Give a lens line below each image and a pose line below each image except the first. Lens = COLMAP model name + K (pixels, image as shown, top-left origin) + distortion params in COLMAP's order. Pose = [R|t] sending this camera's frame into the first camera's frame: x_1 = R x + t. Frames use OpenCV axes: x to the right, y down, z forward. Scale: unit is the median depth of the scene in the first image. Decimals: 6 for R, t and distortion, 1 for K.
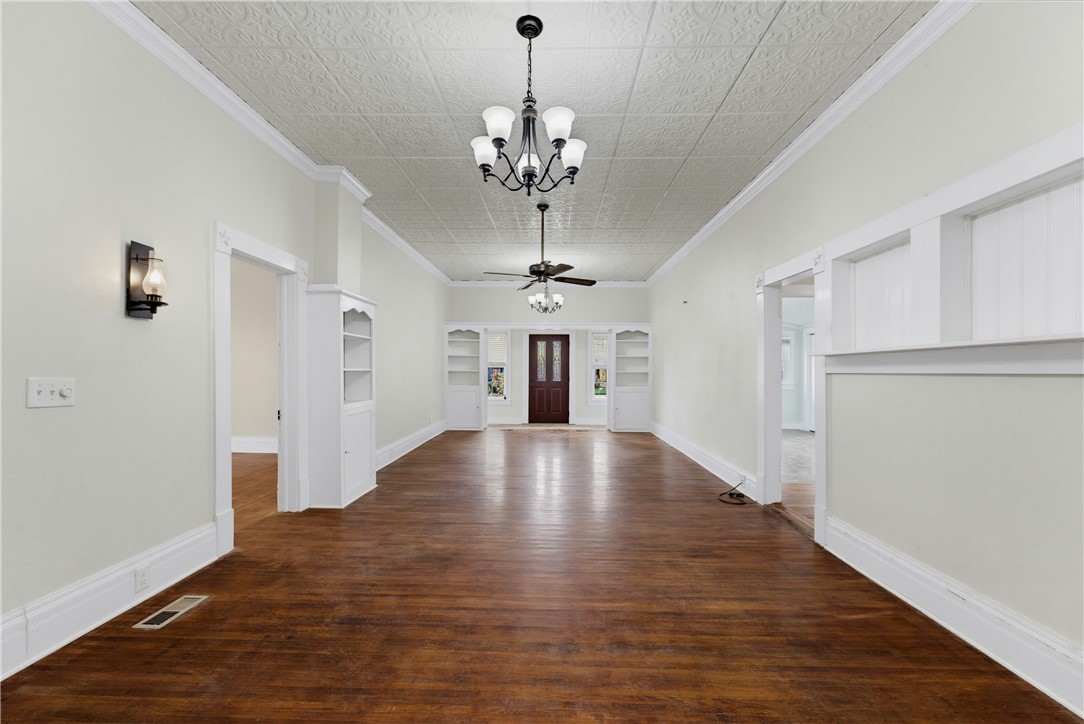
lens RADIAL K [[434.1, 0, 547.1], [0, 434.1, 370.1], [0, 0, 1]] dist [-0.002162, 0.001122]
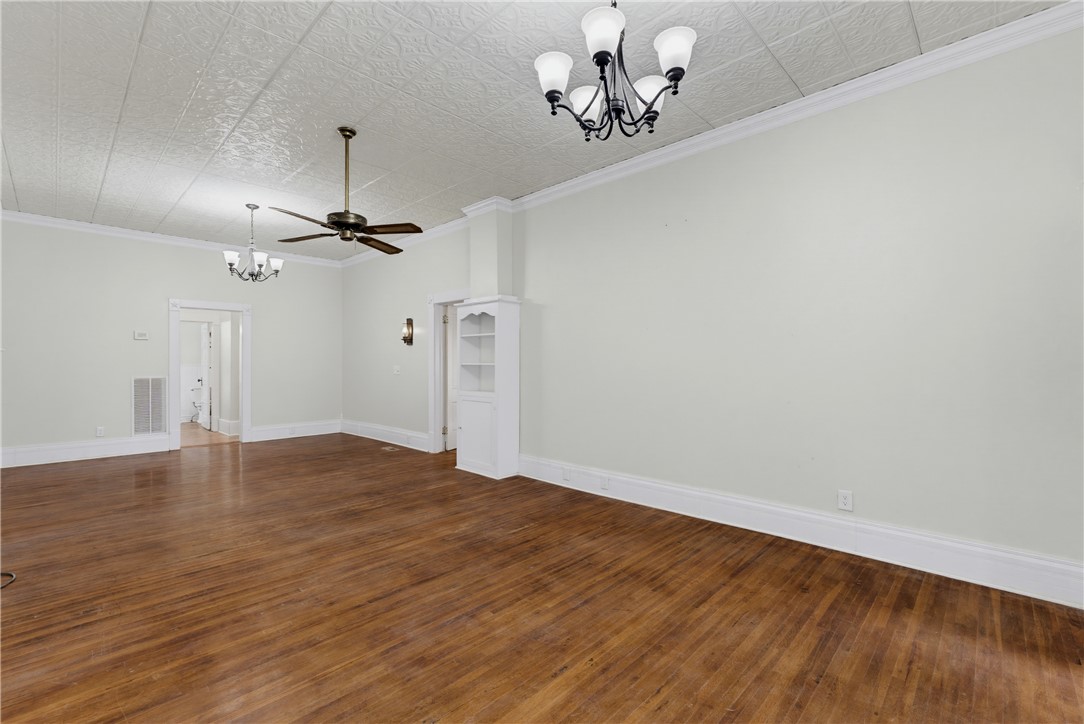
lens RADIAL K [[469.4, 0, 538.6], [0, 469.4, 353.5], [0, 0, 1]] dist [-0.000728, 0.000330]
pose [[0.684405, 0.002444, 0.729098, -0.459119], [0.011822, 0.999826, -0.014449, -0.005570], [-0.729006, 0.018509, 0.684257, 0.345264]]
